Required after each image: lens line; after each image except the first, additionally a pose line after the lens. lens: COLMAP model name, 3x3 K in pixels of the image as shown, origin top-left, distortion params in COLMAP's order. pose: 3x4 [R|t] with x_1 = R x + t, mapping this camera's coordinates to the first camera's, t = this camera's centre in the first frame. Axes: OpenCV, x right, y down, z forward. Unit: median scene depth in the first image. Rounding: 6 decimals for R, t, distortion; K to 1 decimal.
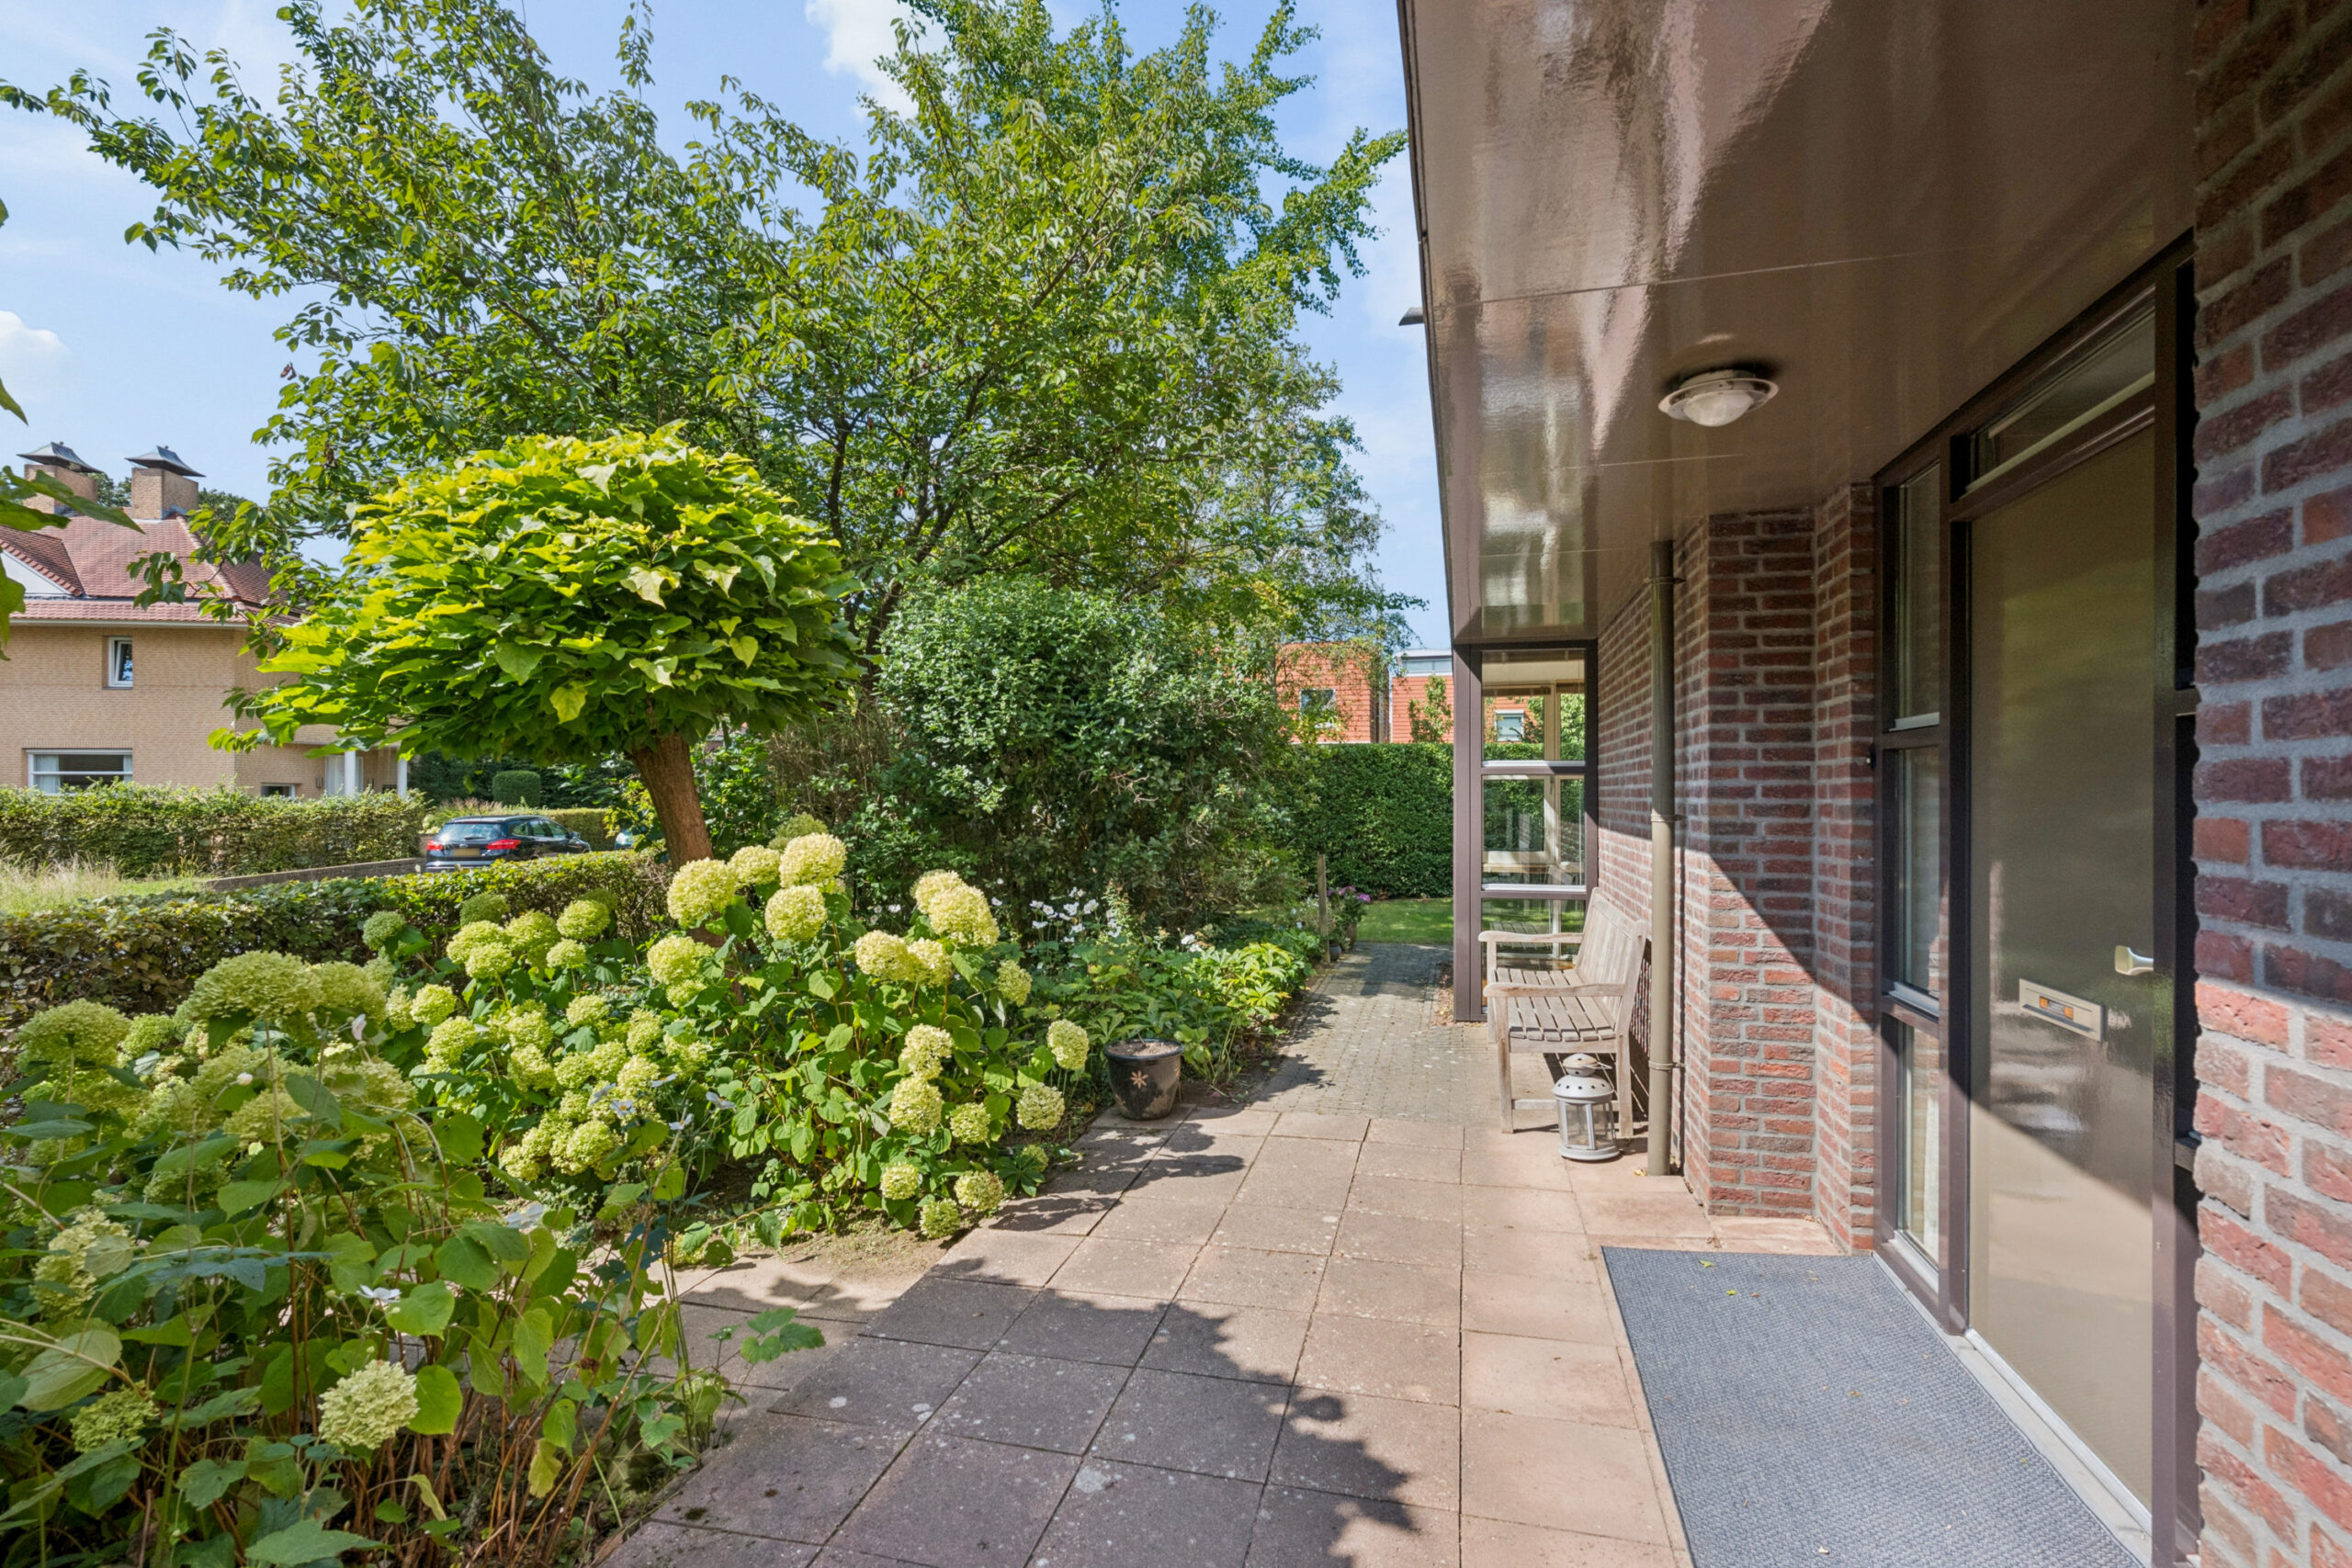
lens RADIAL K [[1125.7, 0, 1176.0], [0, 1125.7, 784.0], [0, 0, 1]] dist [0.000165, 0.000232]
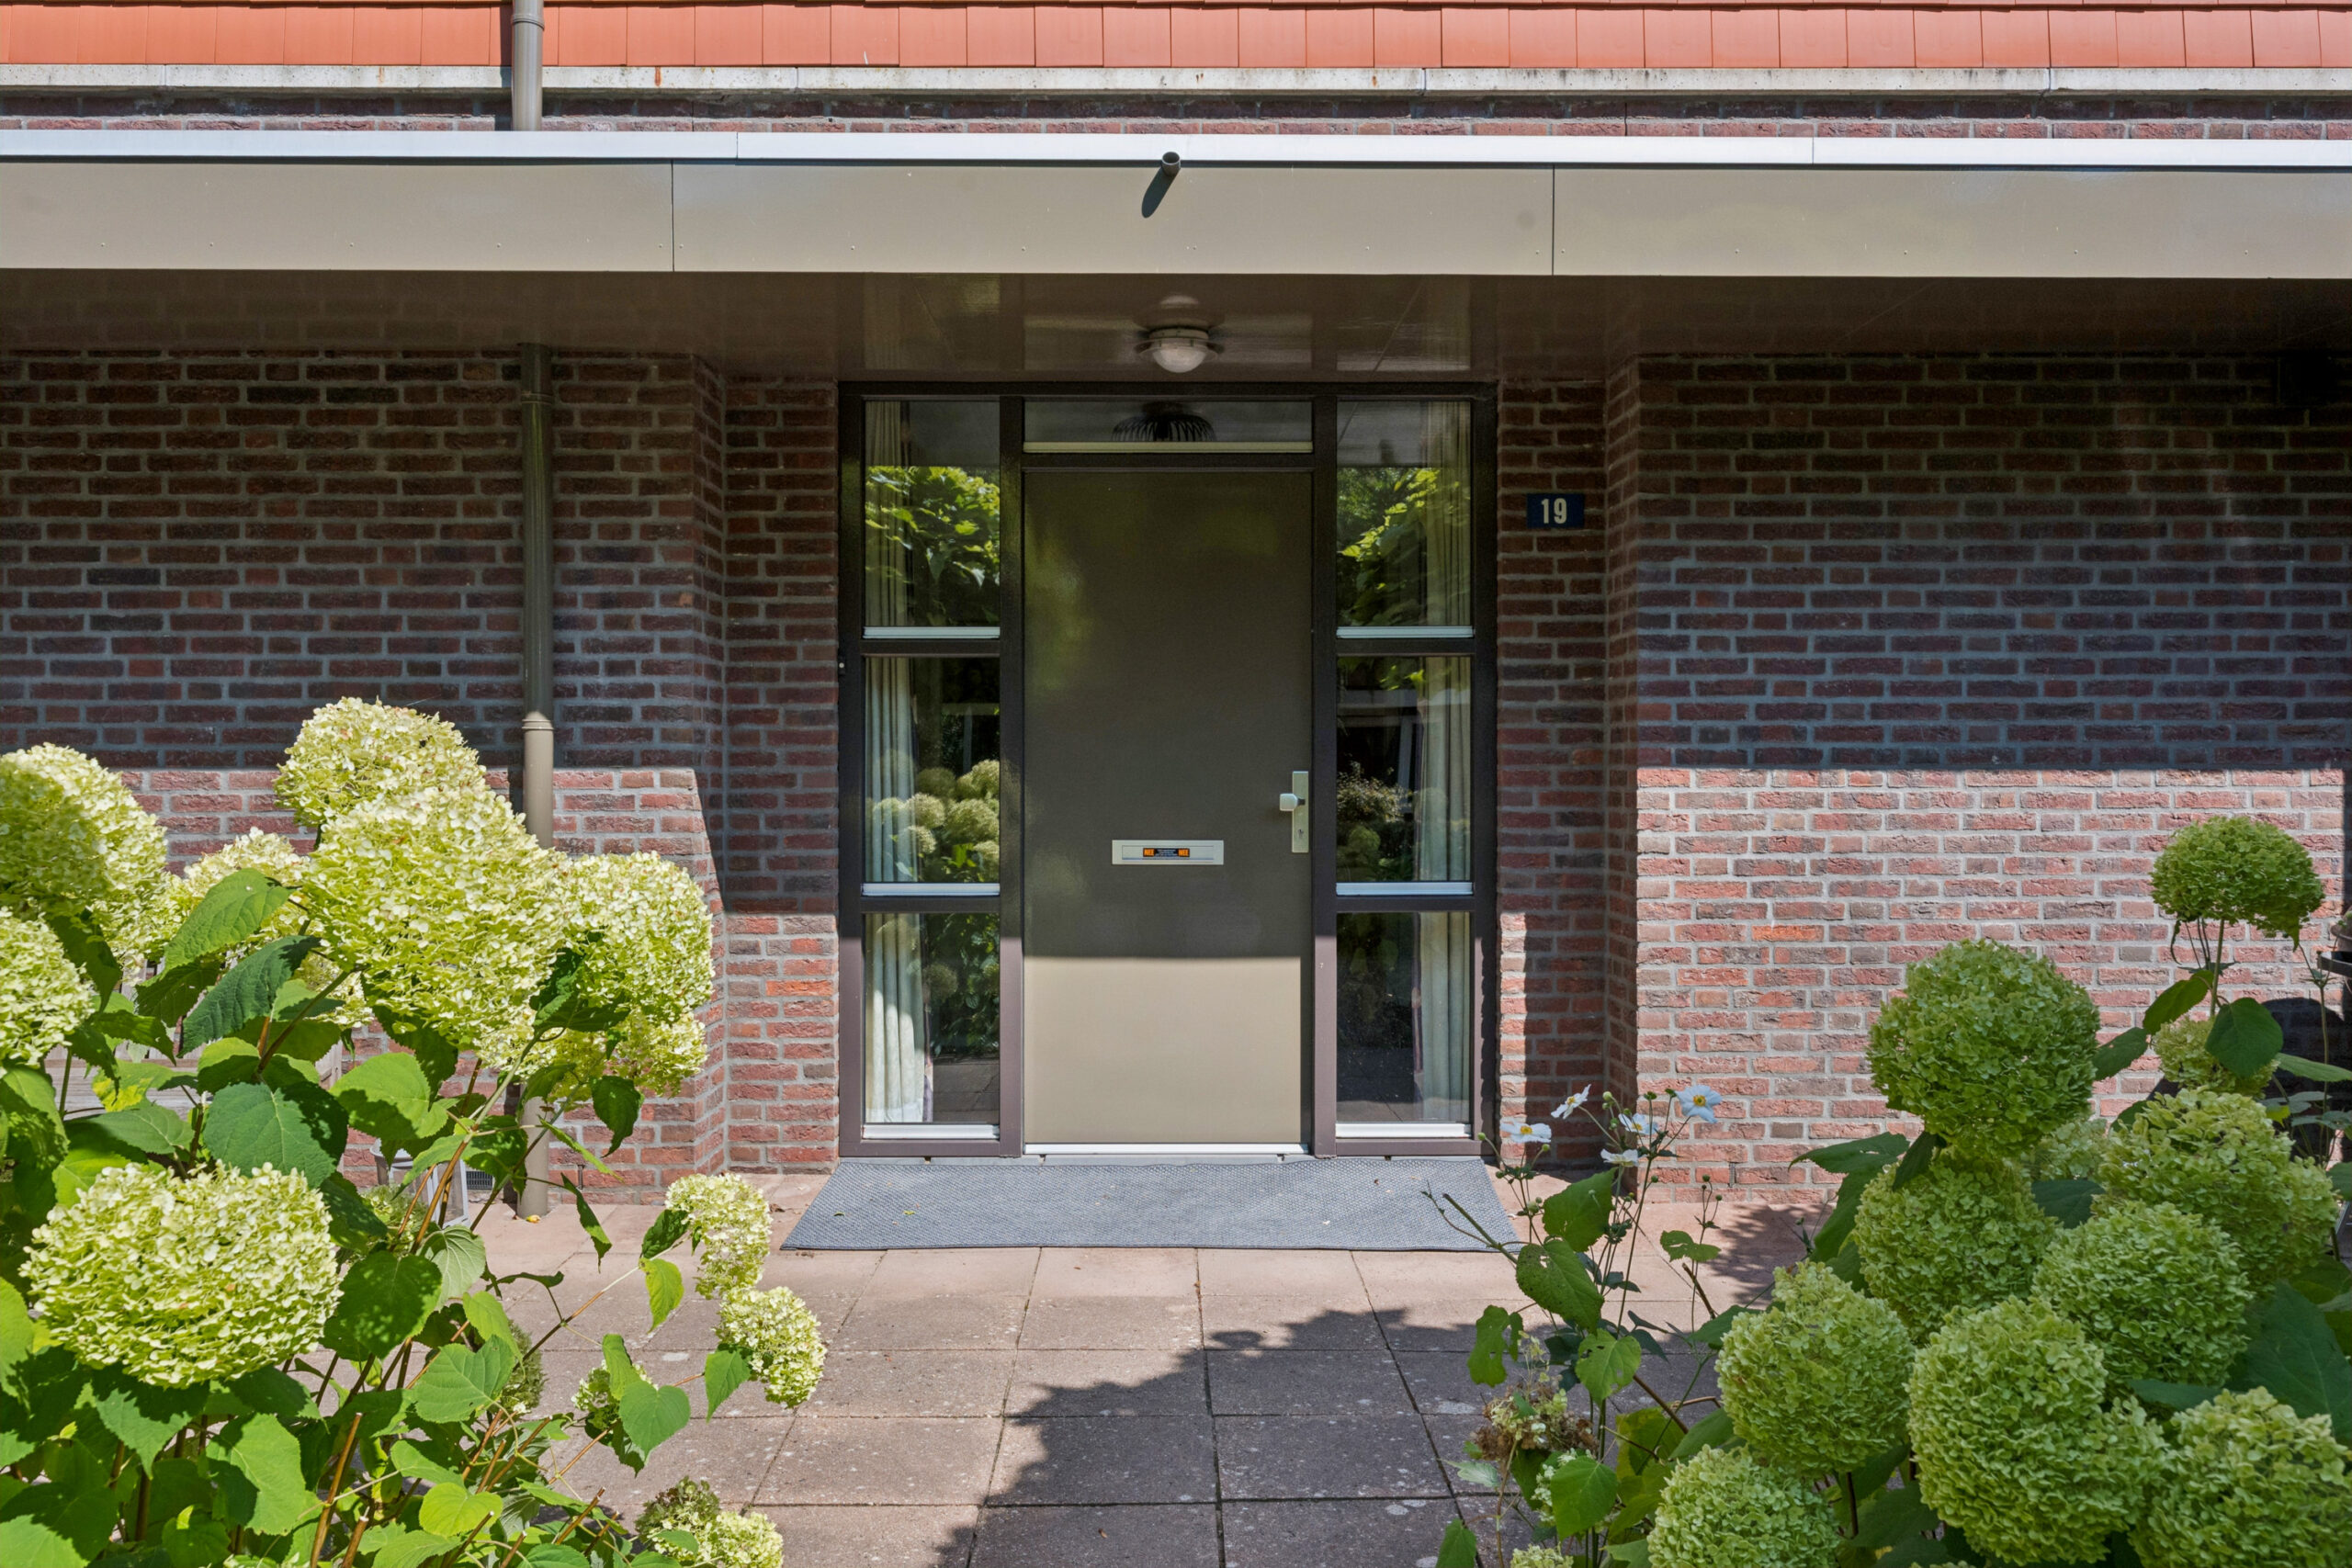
lens RADIAL K [[1859.5, 0, 1176.0], [0, 1859.5, 784.0], [0, 0, 1]] dist [0.001430, 0.000462]
pose [[-0.253685, -0.007531, 0.967258, -1.332146], [-0.006924, 0.999958, 0.005969, 0.090341], [-0.967262, -0.005183, -0.253727, 1.439085]]
